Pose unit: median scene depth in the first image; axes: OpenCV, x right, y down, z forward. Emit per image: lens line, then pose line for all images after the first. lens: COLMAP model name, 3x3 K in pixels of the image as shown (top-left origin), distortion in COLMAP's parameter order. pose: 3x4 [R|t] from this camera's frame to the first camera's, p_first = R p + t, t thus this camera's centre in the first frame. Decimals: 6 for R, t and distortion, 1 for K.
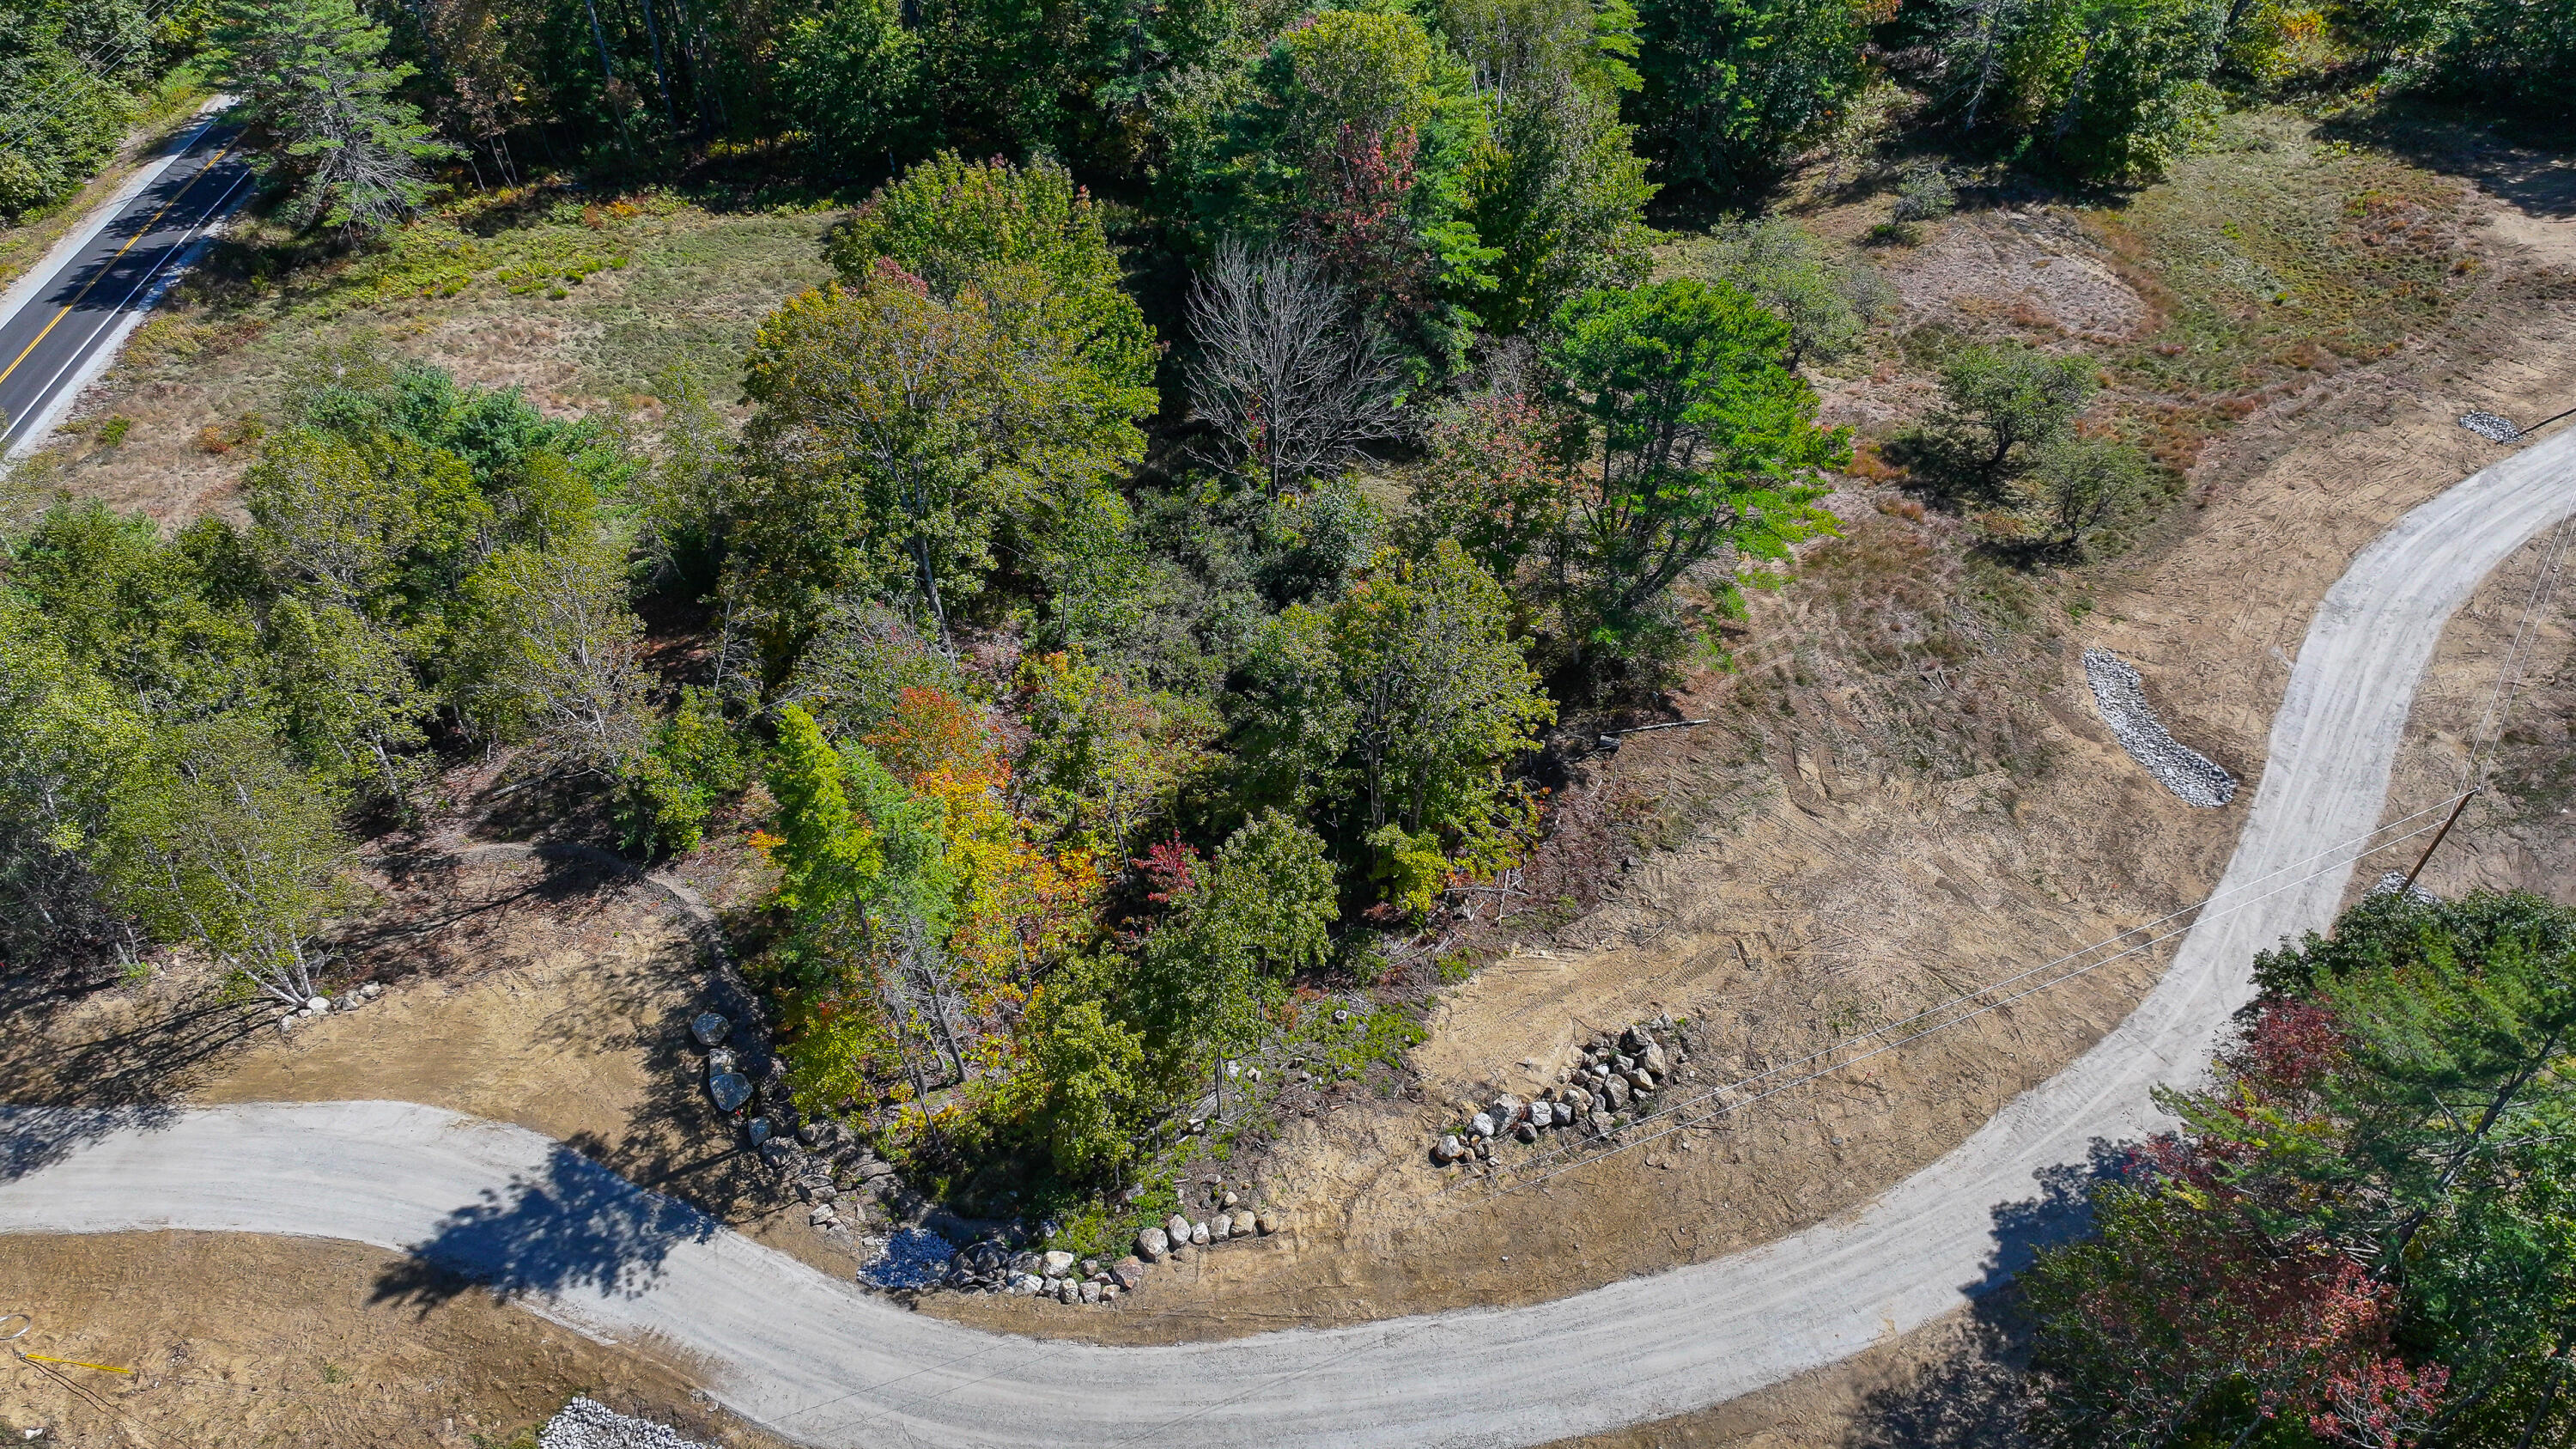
lens RADIAL K [[1817.4, 0, 1303.5], [0, 1817.4, 727.4], [0, 0, 1]] dist [-0.001691, 0.019546]
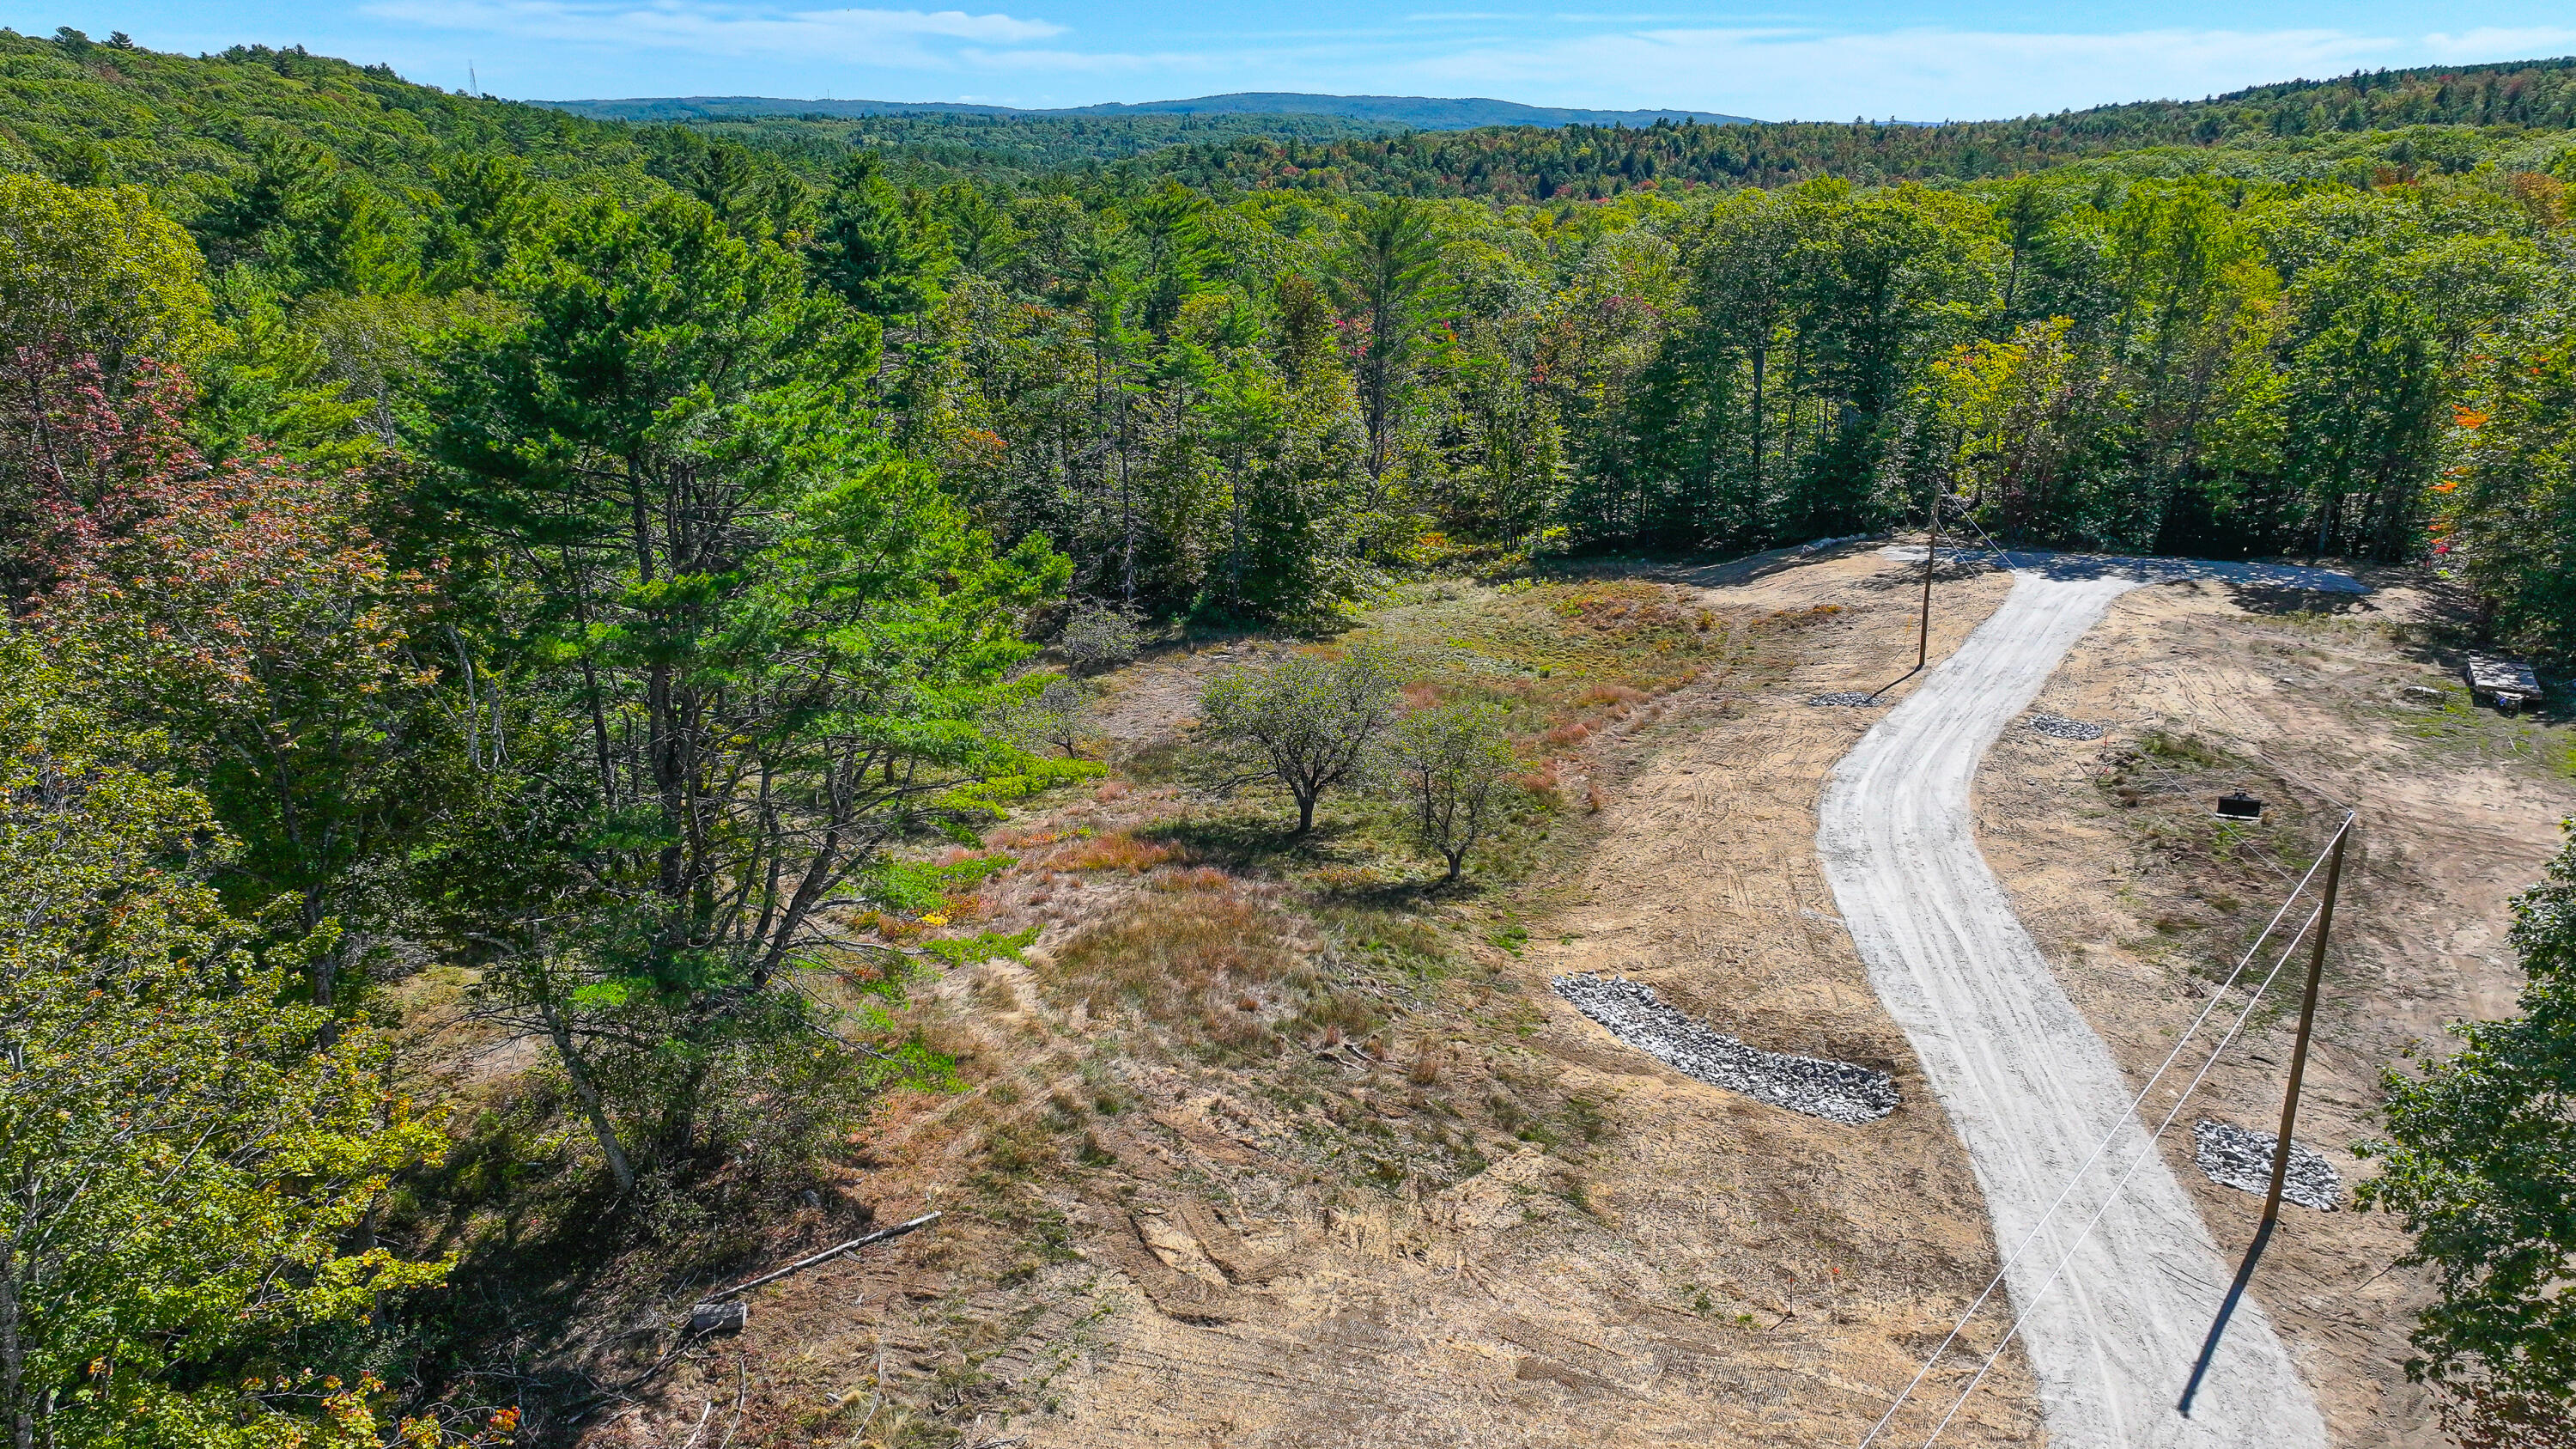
lens RADIAL K [[1817.4, 0, 1301.2], [0, 1817.4, 728.7], [0, 0, 1]] dist [-0.001691, 0.019546]
pose [[0.893924, -0.140579, 0.425602, 0.131158], [0.323059, 0.860286, -0.394386, 0.102508], [-0.310697, 0.490046, 0.814446, 0.557344]]
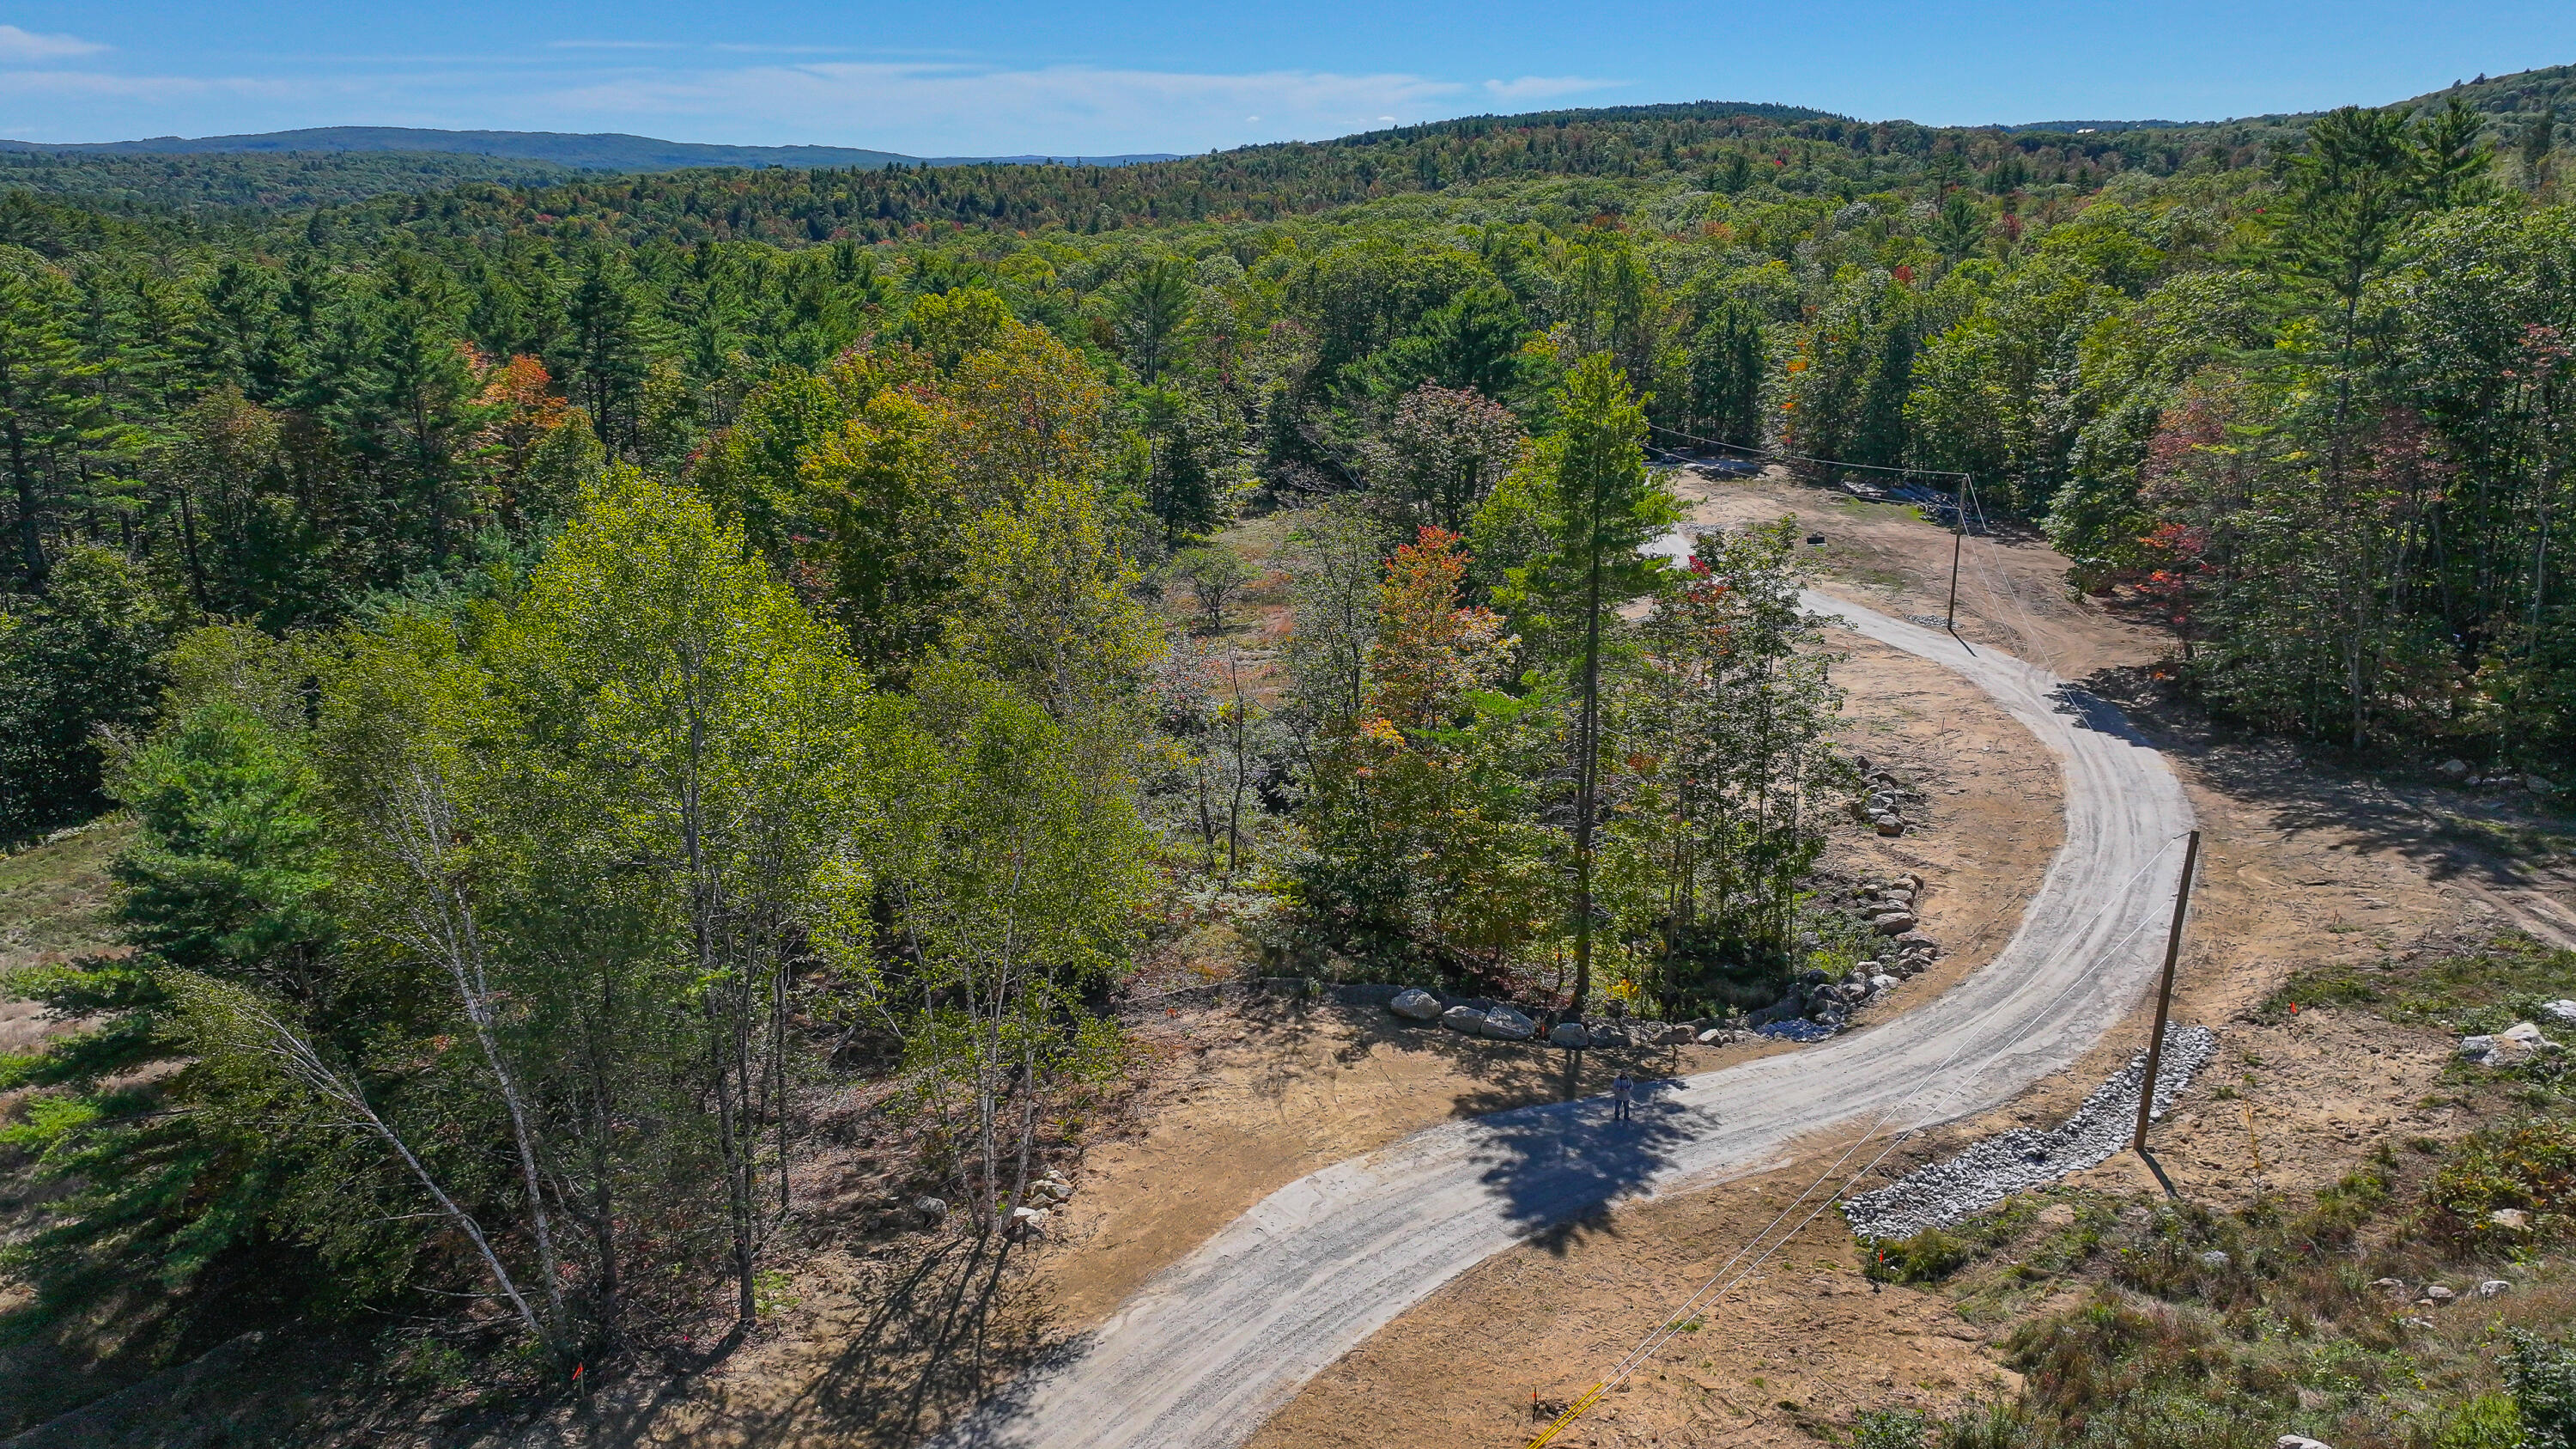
lens RADIAL K [[1817.4, 0, 1304.0], [0, 1817.4, 724.9], [0, 0, 1]] dist [-0.001691, 0.019546]
pose [[0.613325, -0.237800, 0.753182, -0.784720], [0.573330, 0.789939, -0.217463, 0.183276], [-0.543255, 0.565197, 0.620827, 0.394589]]
